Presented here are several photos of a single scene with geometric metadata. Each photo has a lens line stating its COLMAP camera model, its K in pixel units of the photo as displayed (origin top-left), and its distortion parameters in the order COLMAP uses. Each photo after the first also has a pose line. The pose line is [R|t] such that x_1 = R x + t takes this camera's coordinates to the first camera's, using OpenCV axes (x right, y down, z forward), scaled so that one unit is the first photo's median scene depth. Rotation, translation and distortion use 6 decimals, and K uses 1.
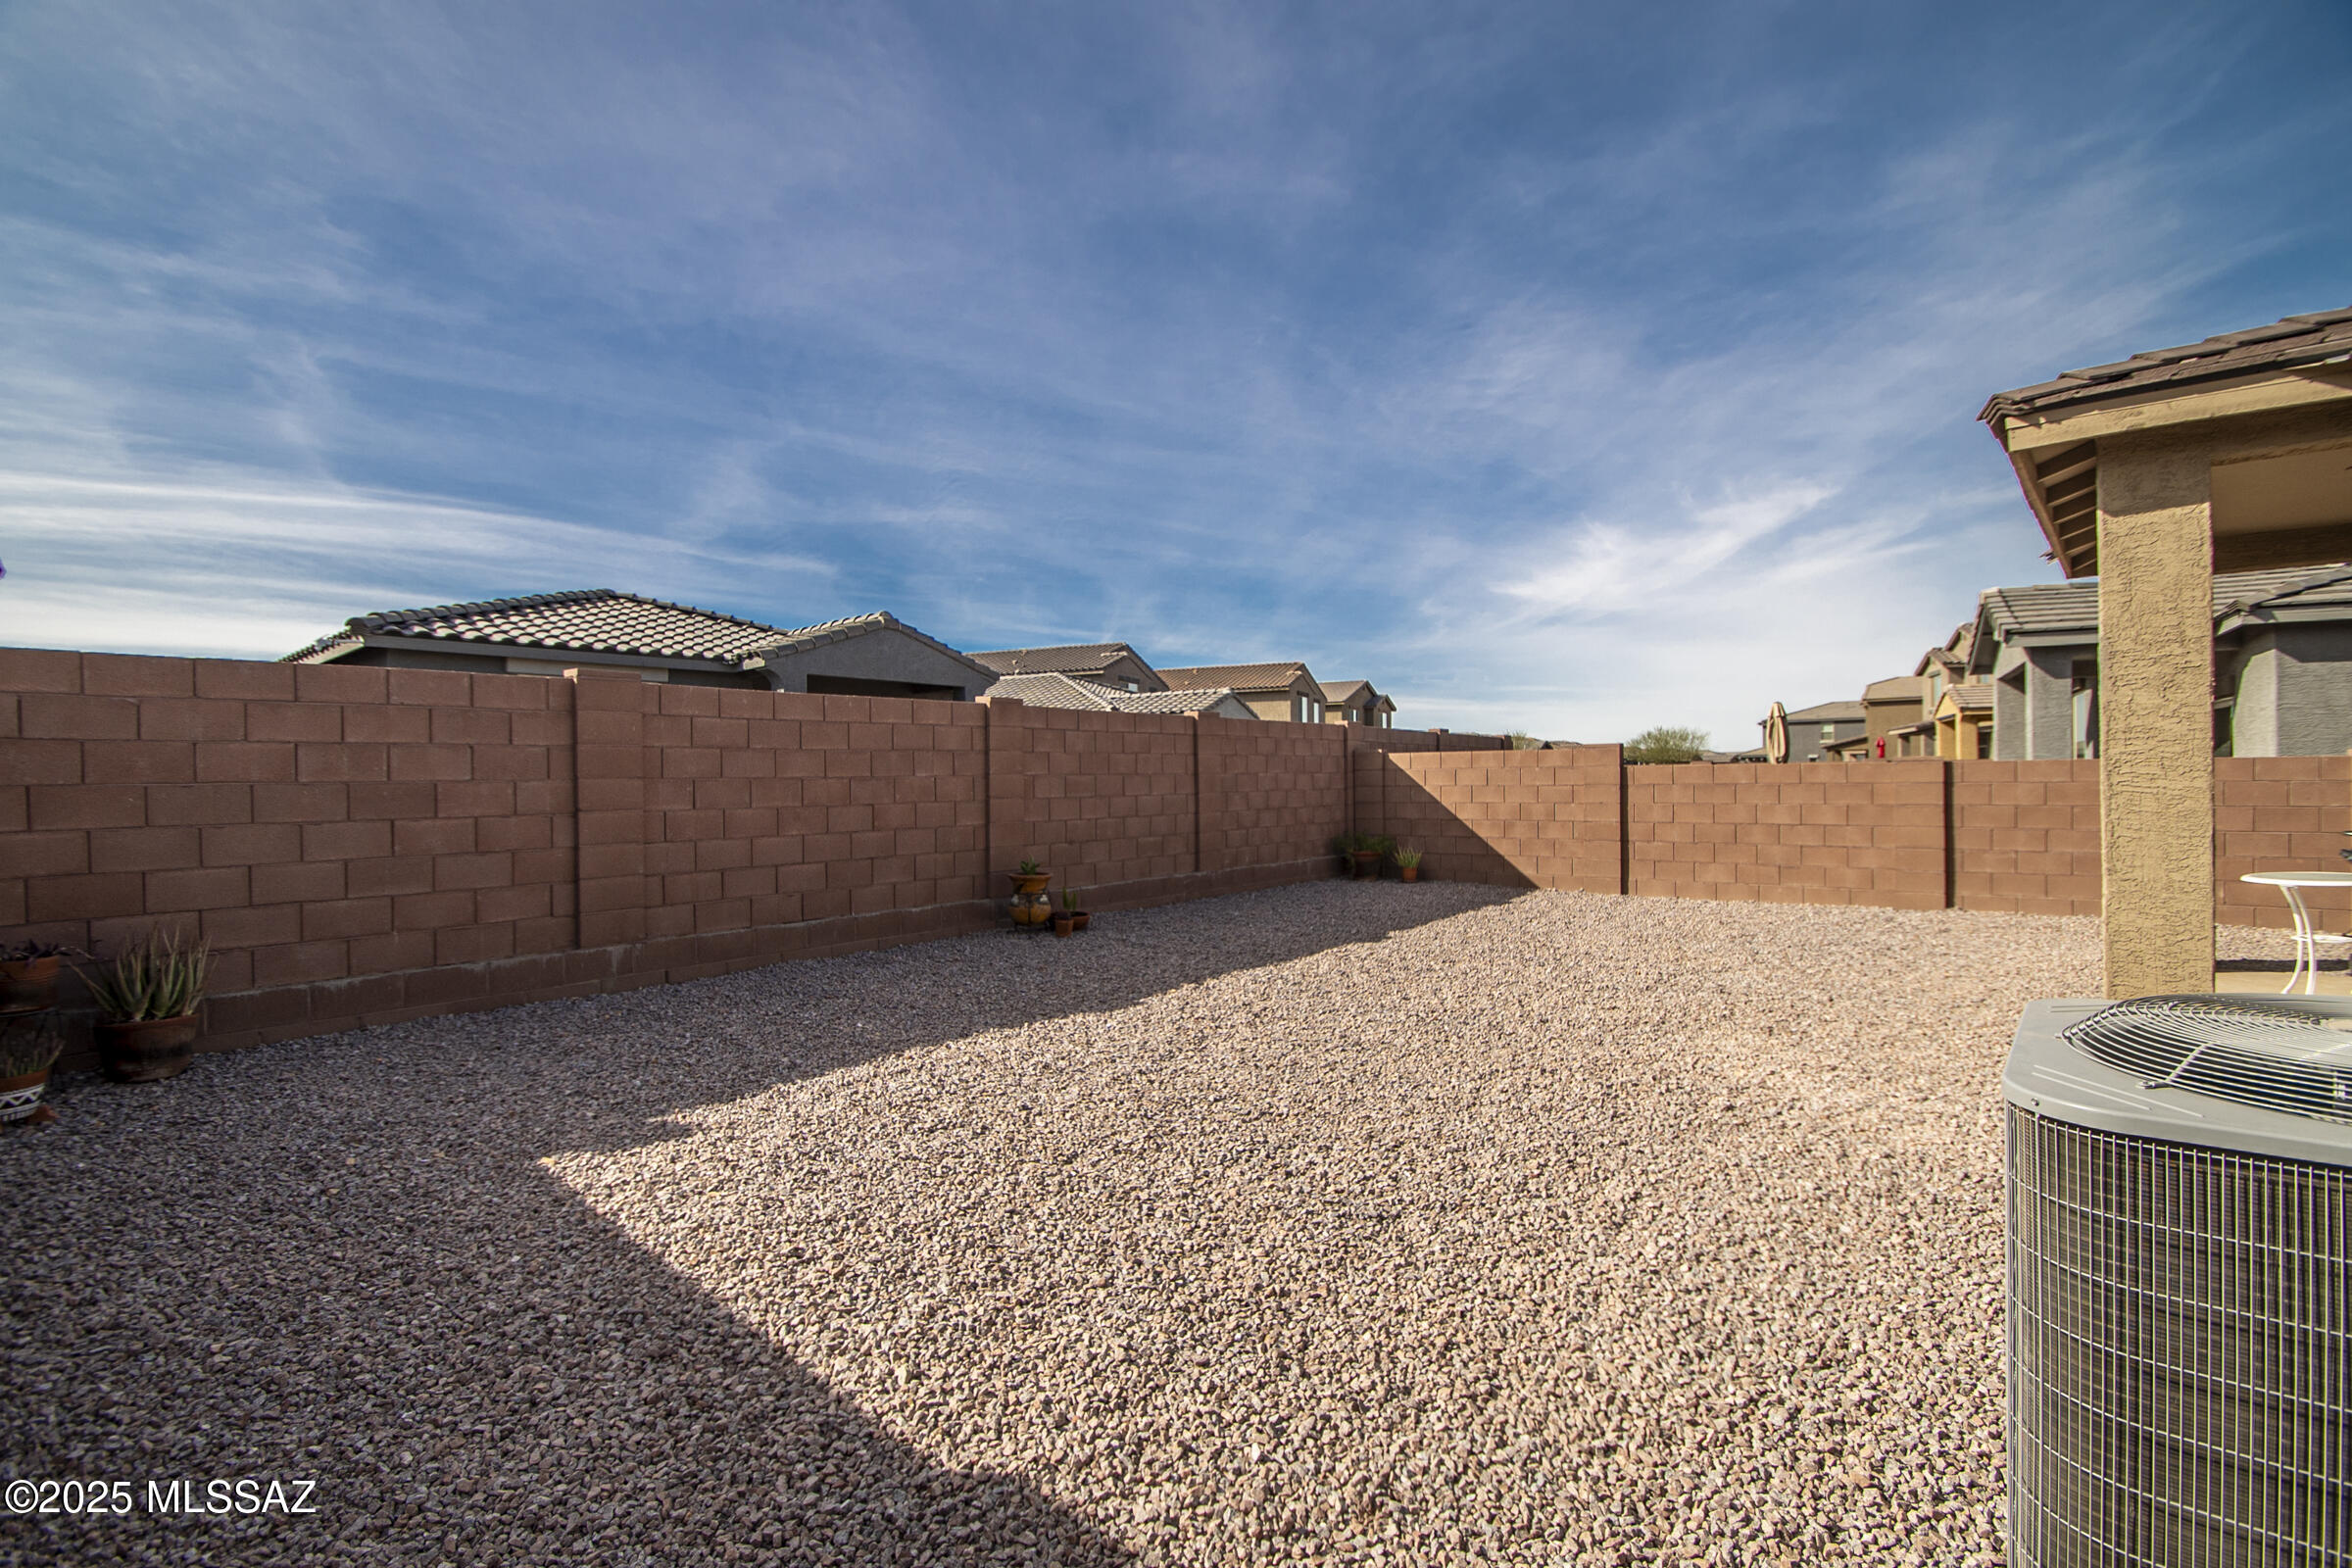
lens RADIAL K [[1053.1, 0, 1176.0], [0, 1053.1, 784.0], [0, 0, 1]] dist [-0.010032, -0.000729]
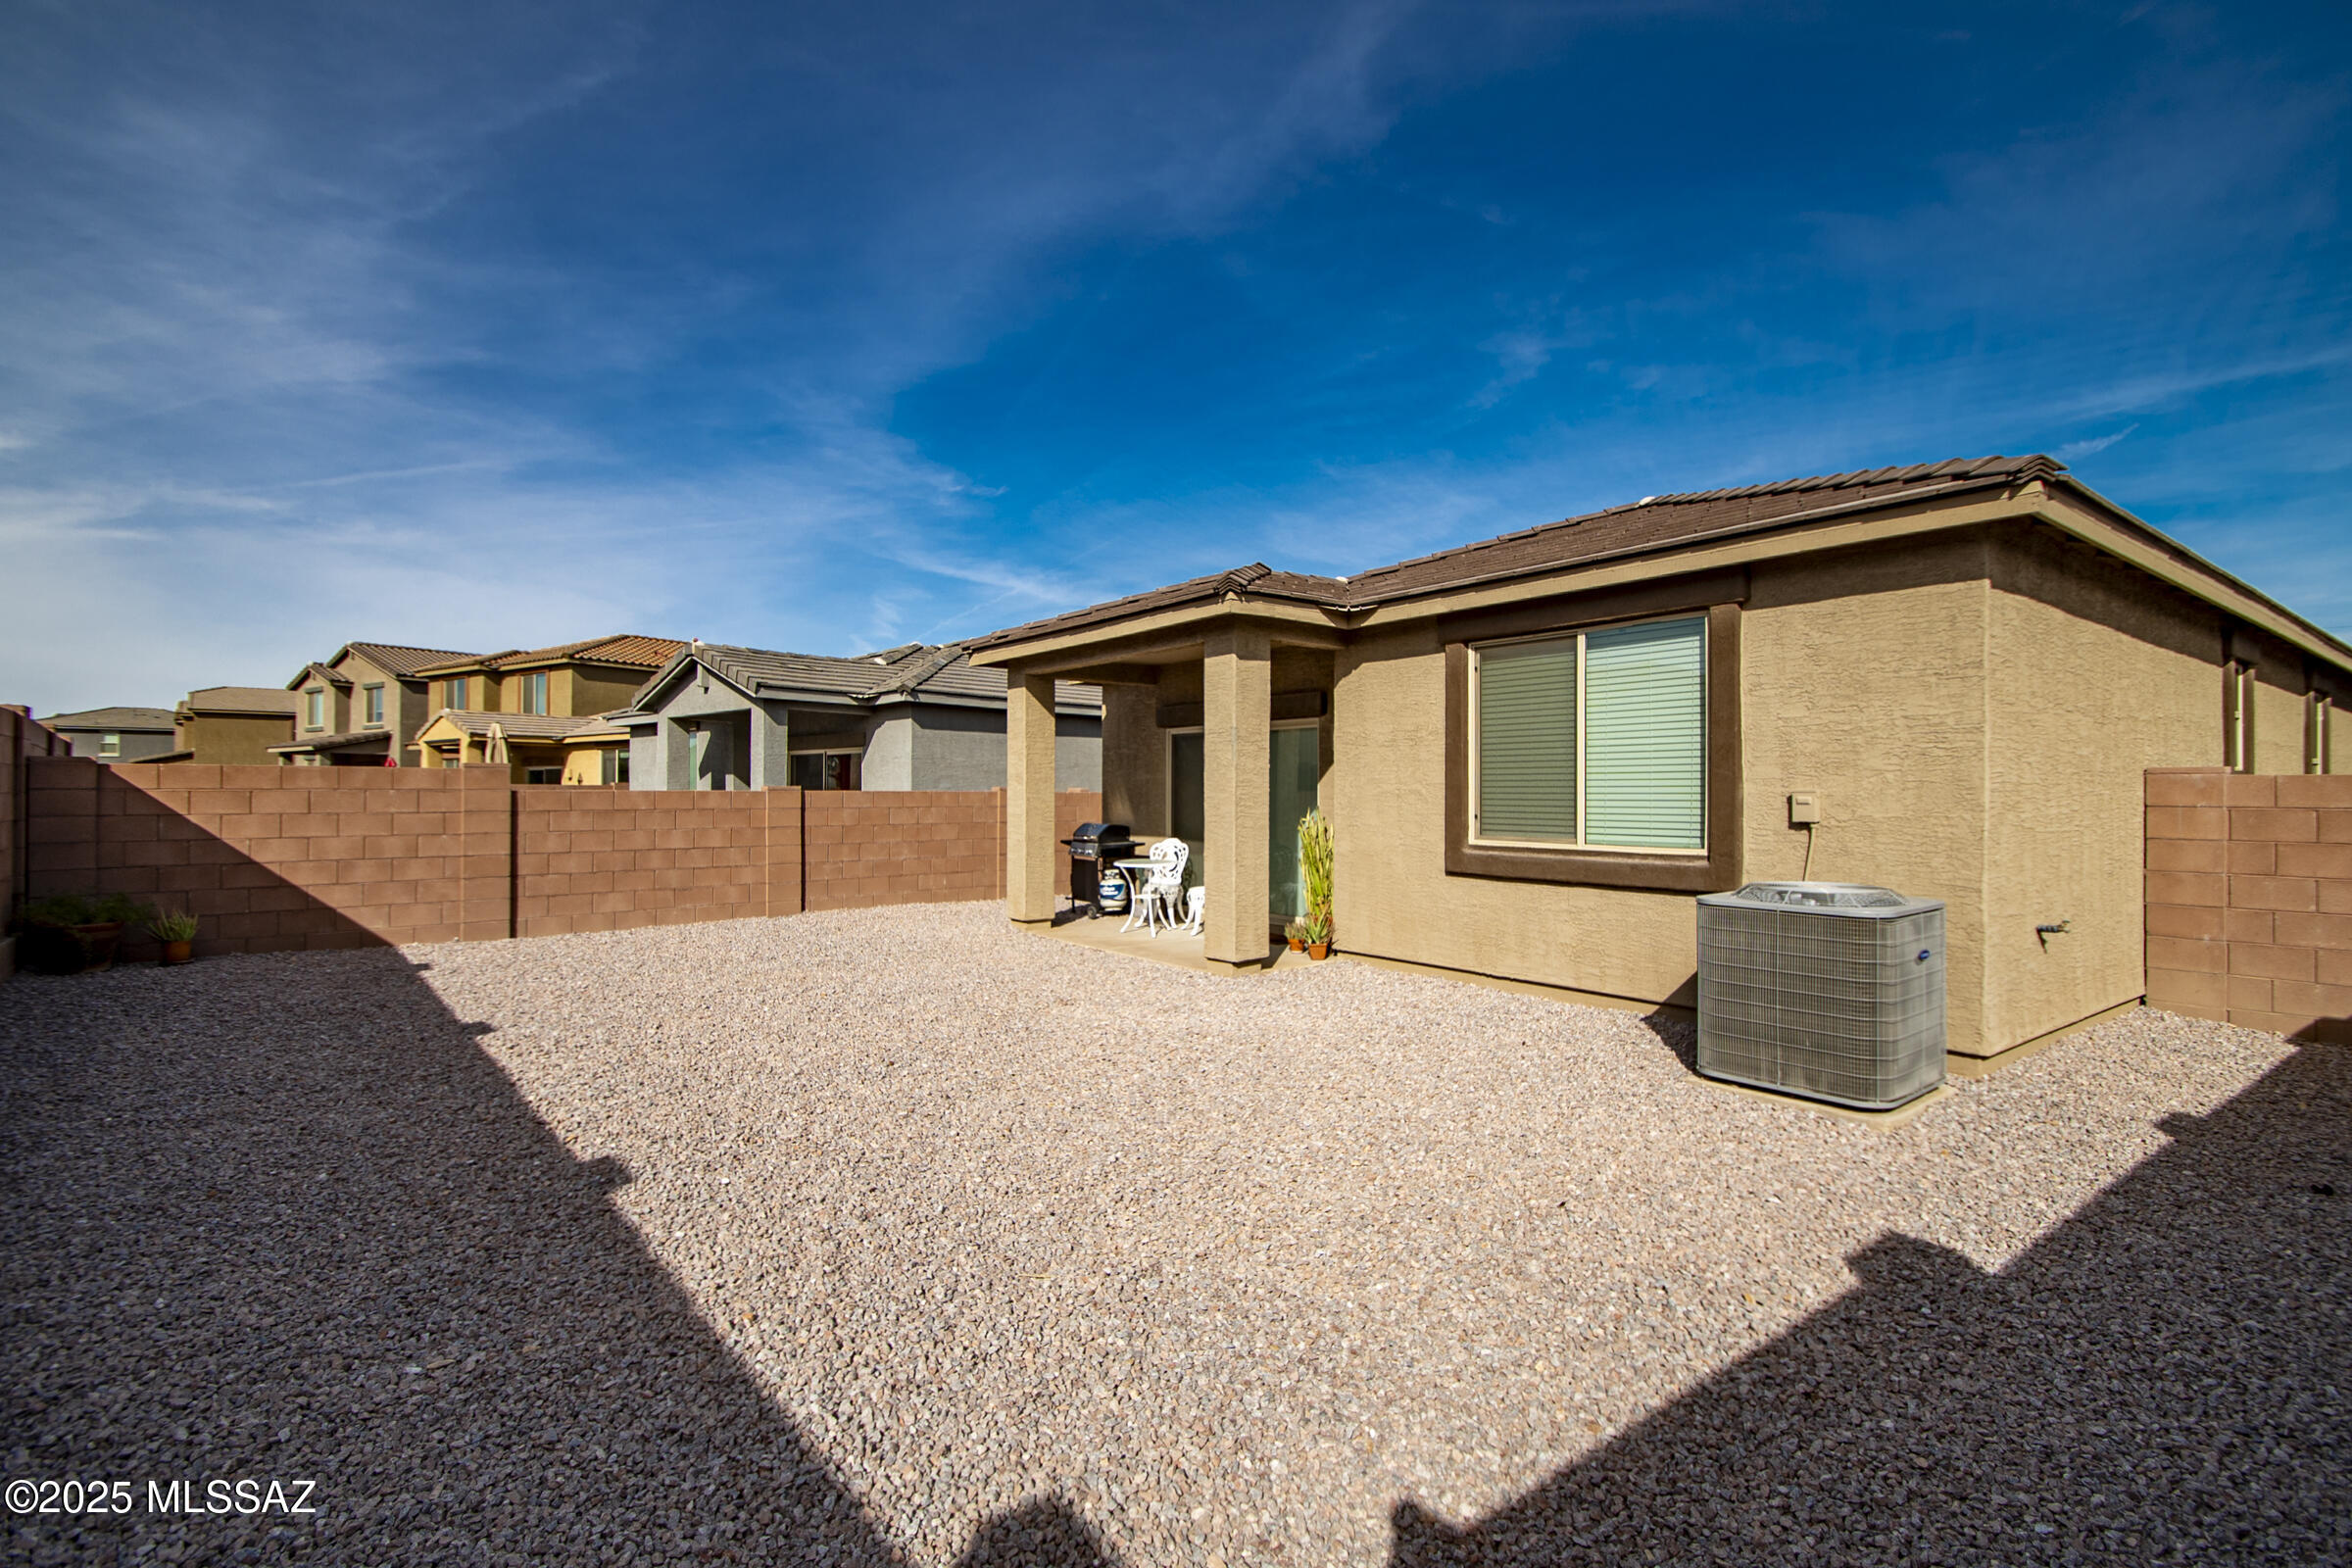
lens RADIAL K [[1053.1, 0, 1176.0], [0, 1053.1, 784.0], [0, 0, 1]] dist [-0.010032, -0.000729]
pose [[0.181046, 0.018408, 0.983302, -0.330518], [0.001771, 0.999817, -0.019044, -0.004365], [-0.983473, 0.005189, 0.180980, 0.306302]]
